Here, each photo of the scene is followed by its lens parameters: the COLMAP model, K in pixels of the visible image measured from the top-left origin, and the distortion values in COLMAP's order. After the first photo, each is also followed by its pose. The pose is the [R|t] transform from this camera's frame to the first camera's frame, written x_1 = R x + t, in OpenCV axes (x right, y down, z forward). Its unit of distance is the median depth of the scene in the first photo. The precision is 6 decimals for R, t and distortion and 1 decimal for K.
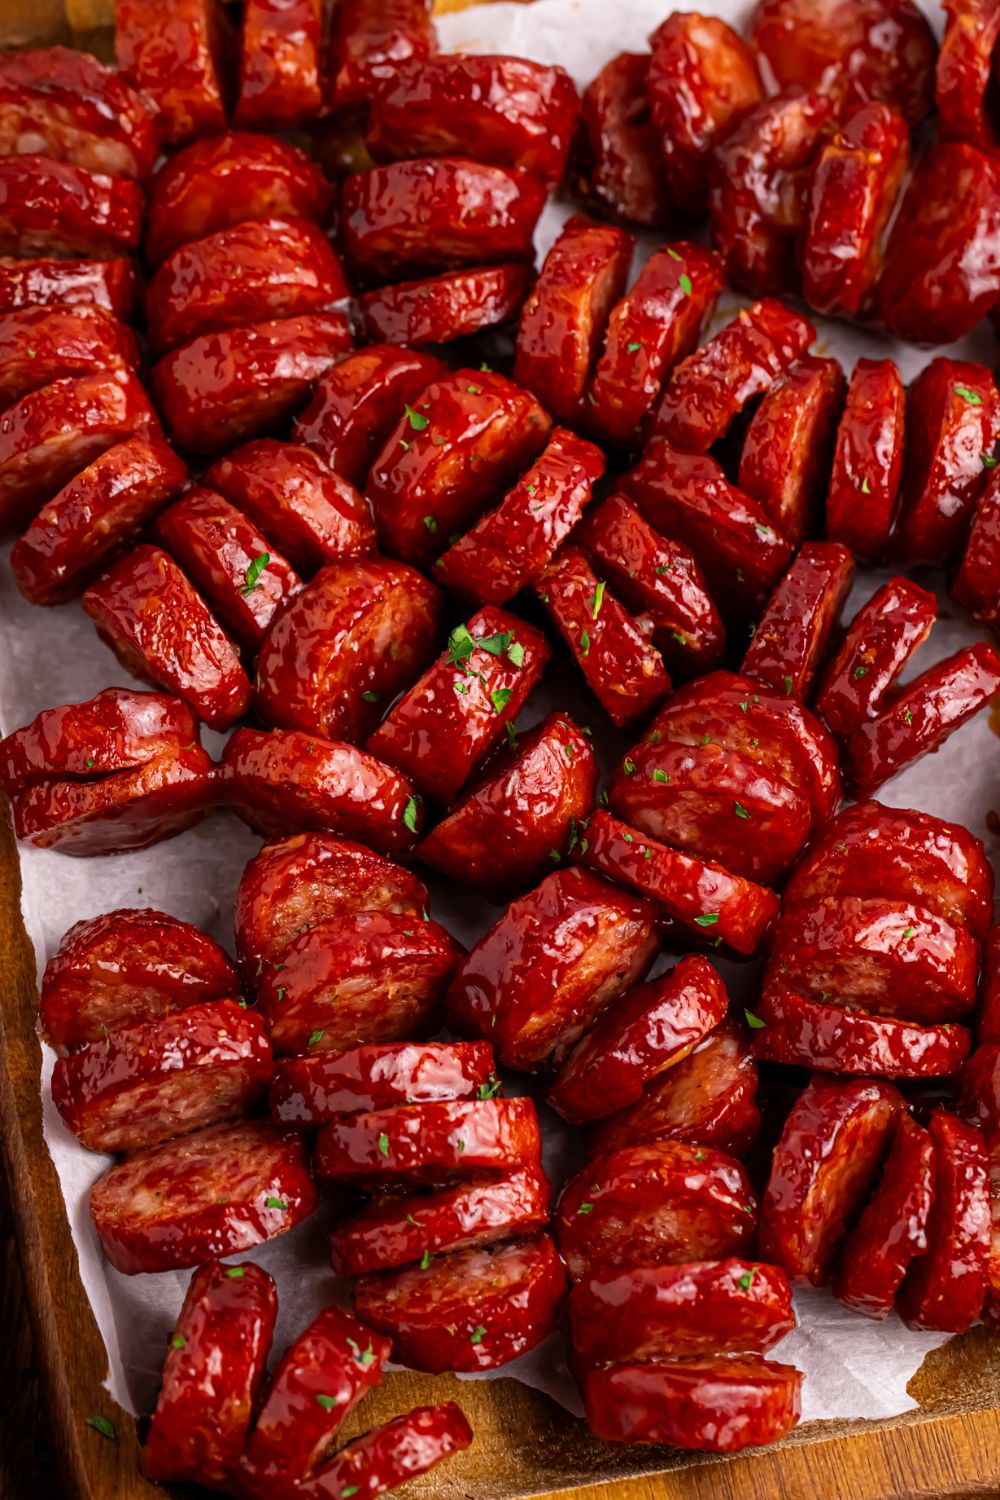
lens RADIAL K [[6169.7, 0, 500.0], [0, 6169.7, 750.0], [0, 0, 1]] dist [-0.137936, -4.261111]
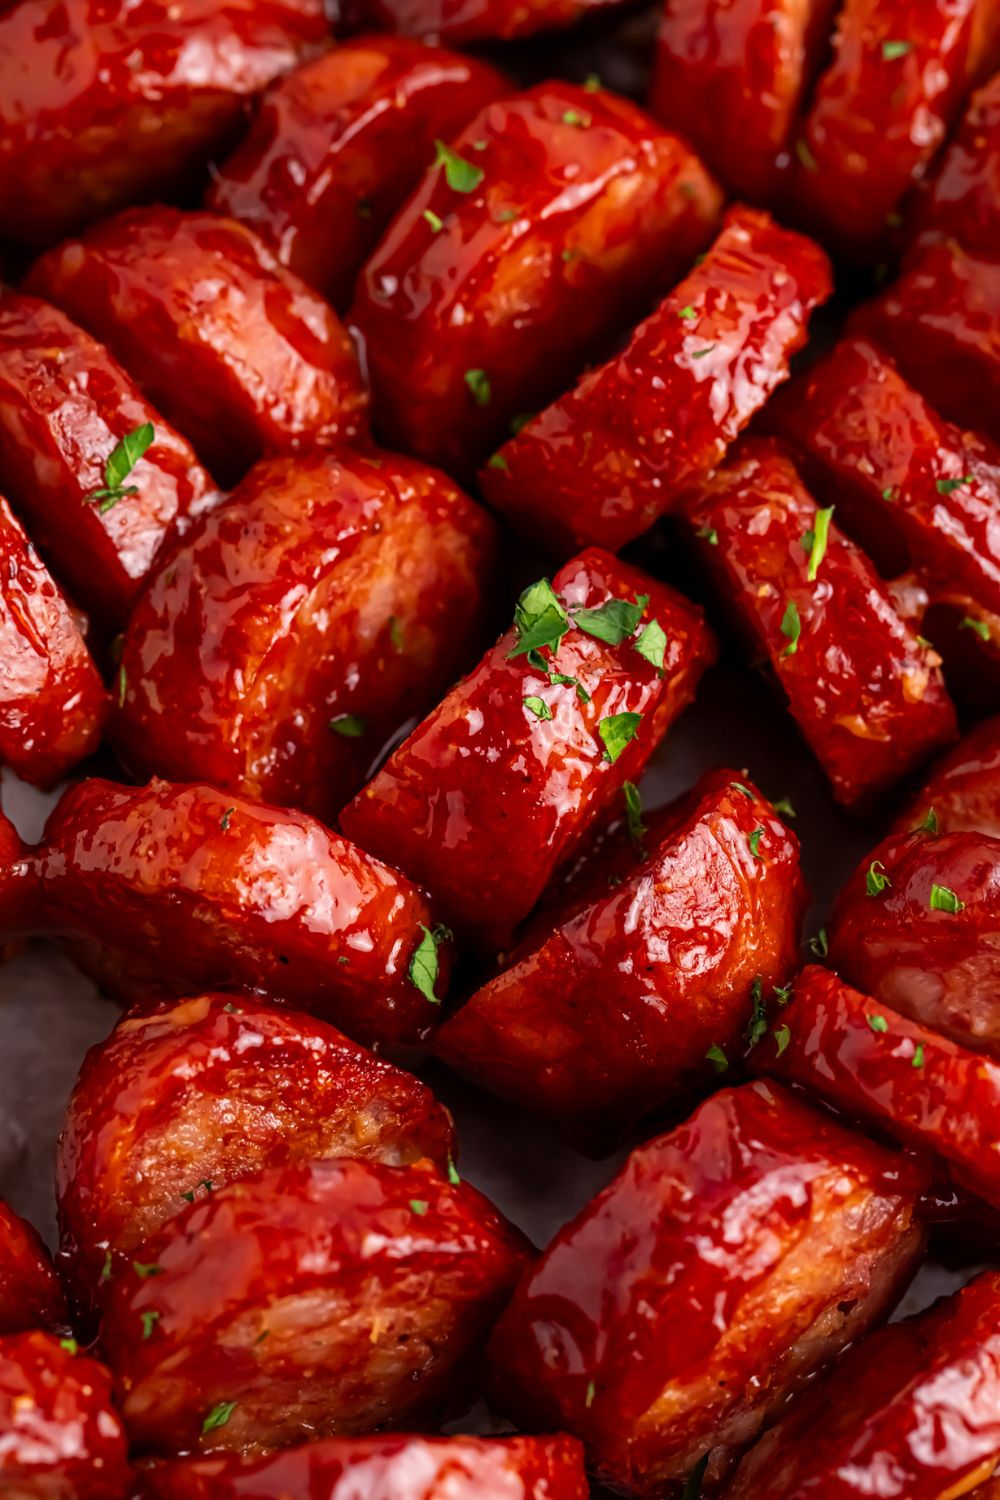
lens RADIAL K [[6911.8, 0, 500.0], [0, 6911.8, 750.0], [0, 0, 1]] dist [-0.069599, 0.718559]
pose [[0.999269, 0.032771, 0.019688, -0.019941], [-0.031955, 0.998671, -0.040439, 0.015459], [-0.020987, 0.039781, 0.998988, 0.453003]]
